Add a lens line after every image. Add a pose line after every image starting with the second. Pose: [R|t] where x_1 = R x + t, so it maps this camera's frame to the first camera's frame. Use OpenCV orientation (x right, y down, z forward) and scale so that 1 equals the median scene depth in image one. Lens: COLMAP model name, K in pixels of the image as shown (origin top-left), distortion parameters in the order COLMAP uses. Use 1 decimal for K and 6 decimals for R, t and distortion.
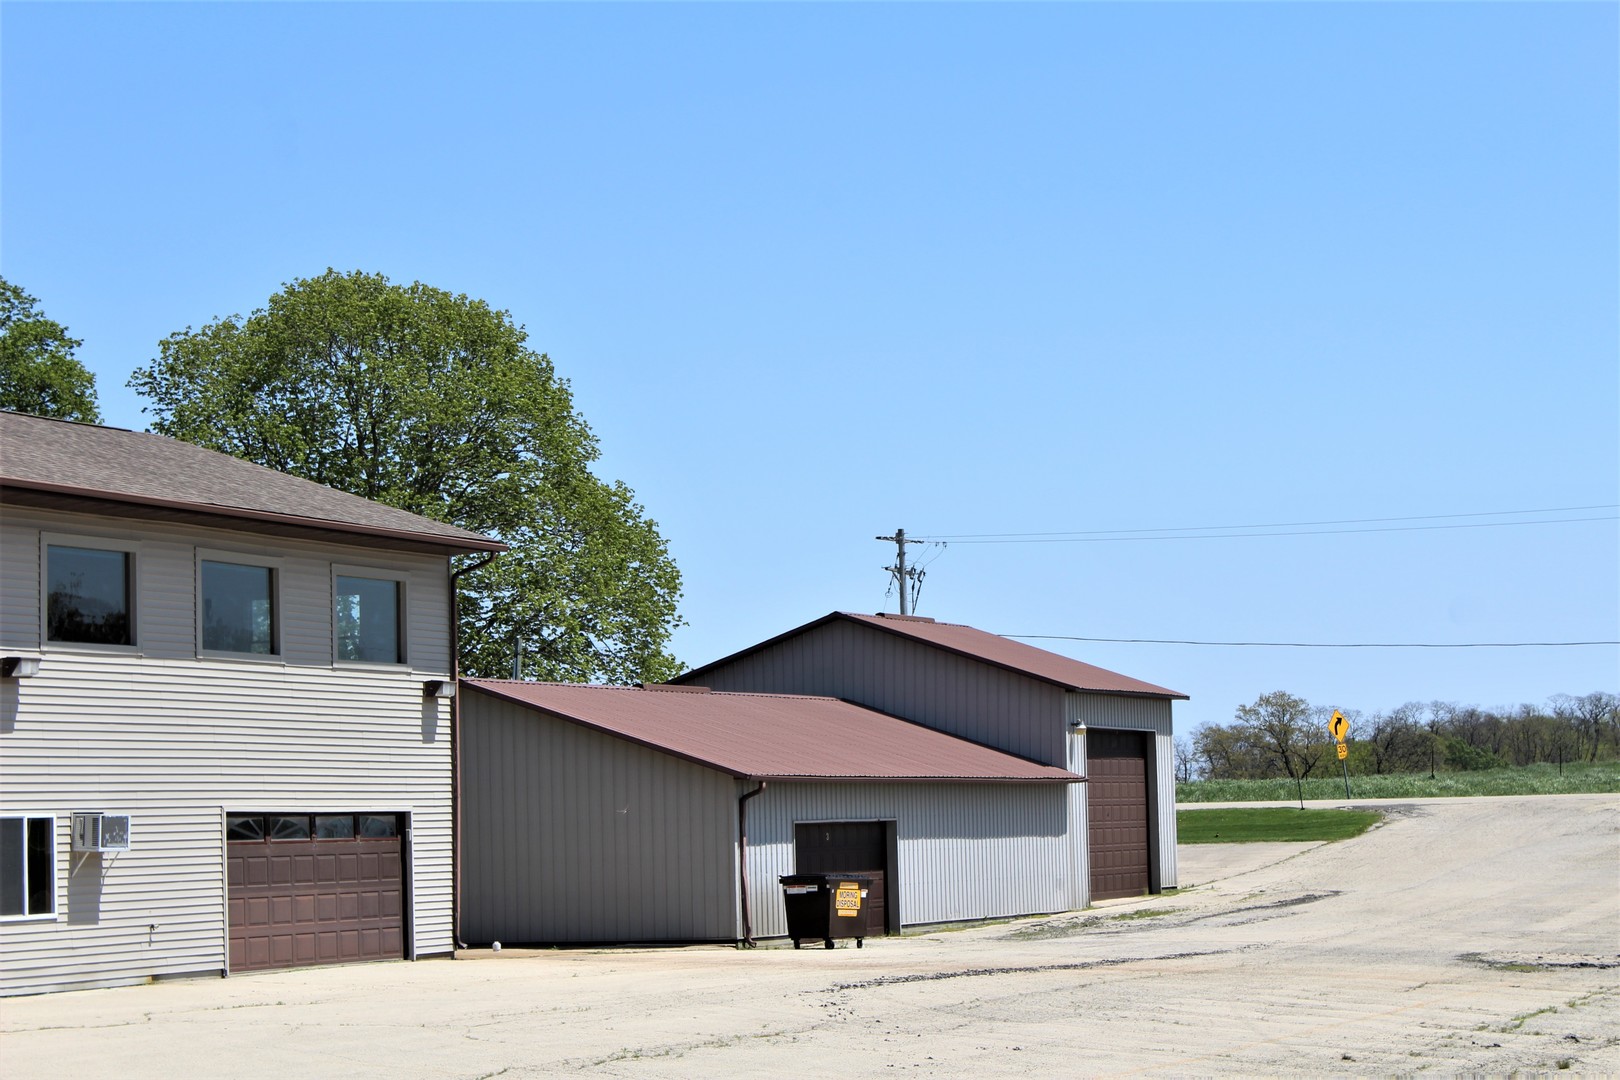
lens RADIAL K [[3883.3, 0, 810.0], [0, 3883.3, 540.0], [0, 0, 1]] dist [0.109652, 0.349284]
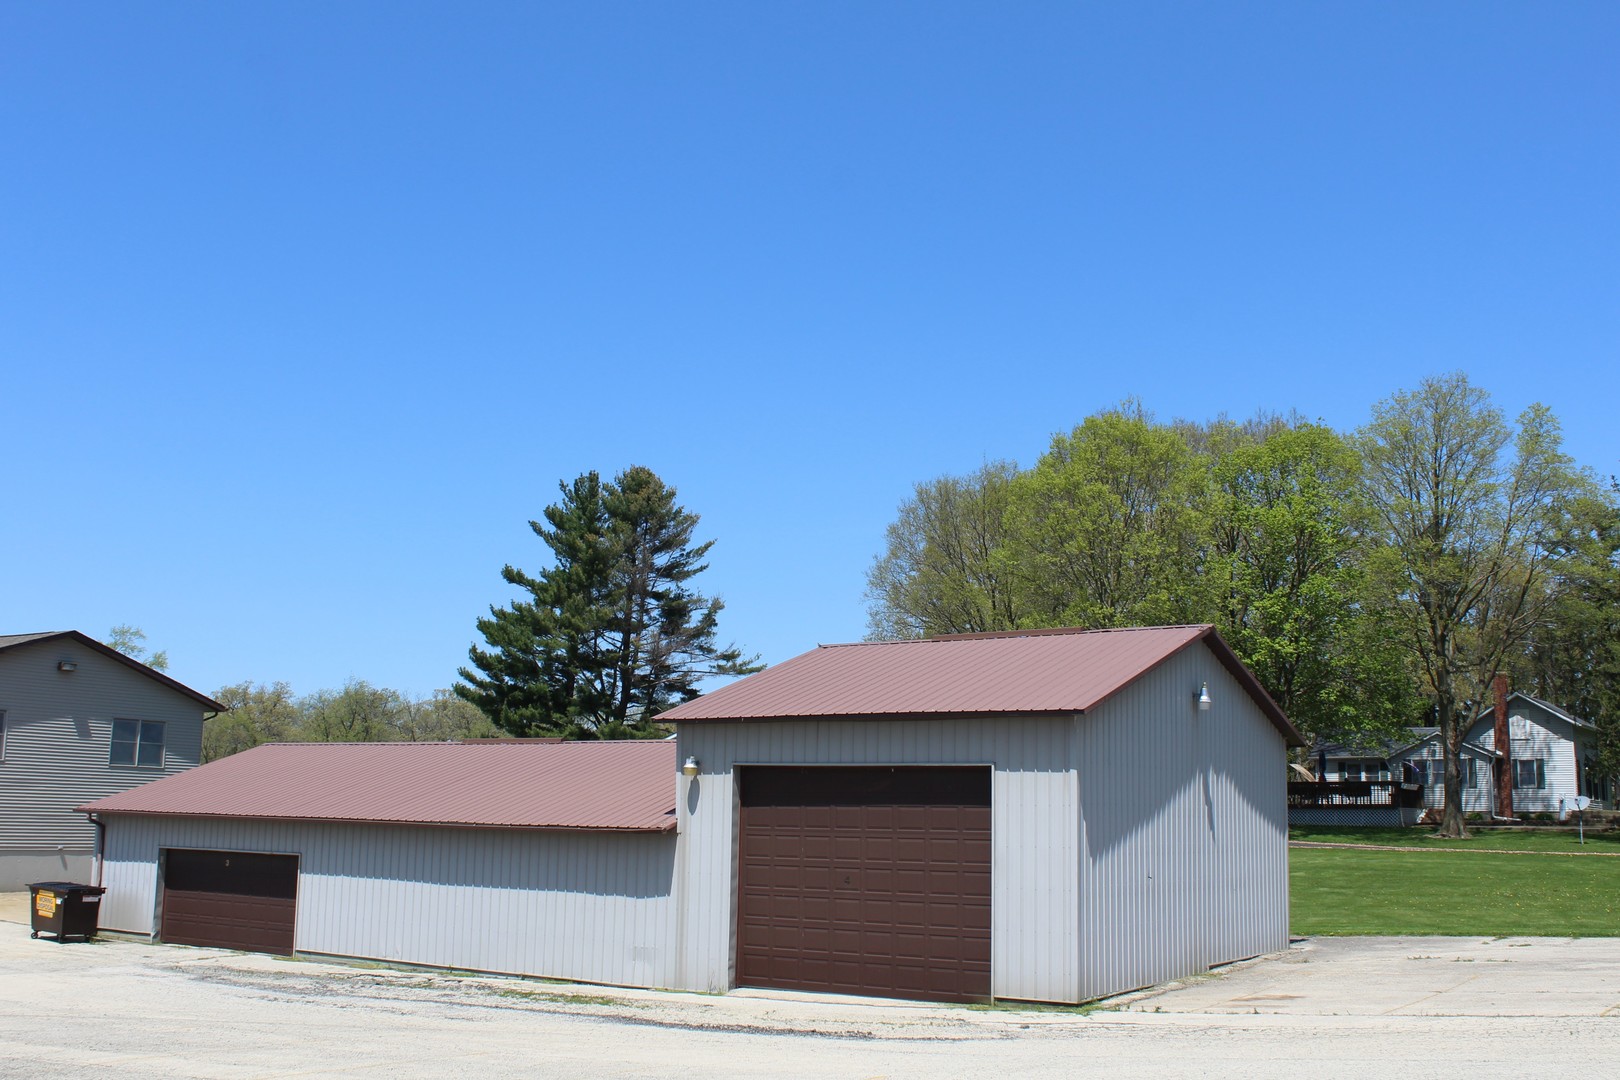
lens RADIAL K [[1692.3, 0, 810.0], [0, 1692.3, 540.0], [0, 0, 1]] dist [-0.094161, 0.025562]
pose [[-0.227772, -0.127055, -0.965390, 0.462039], [0.062681, 0.987481, -0.144751, 0.061509], [0.971695, -0.093482, -0.216957, 1.254569]]
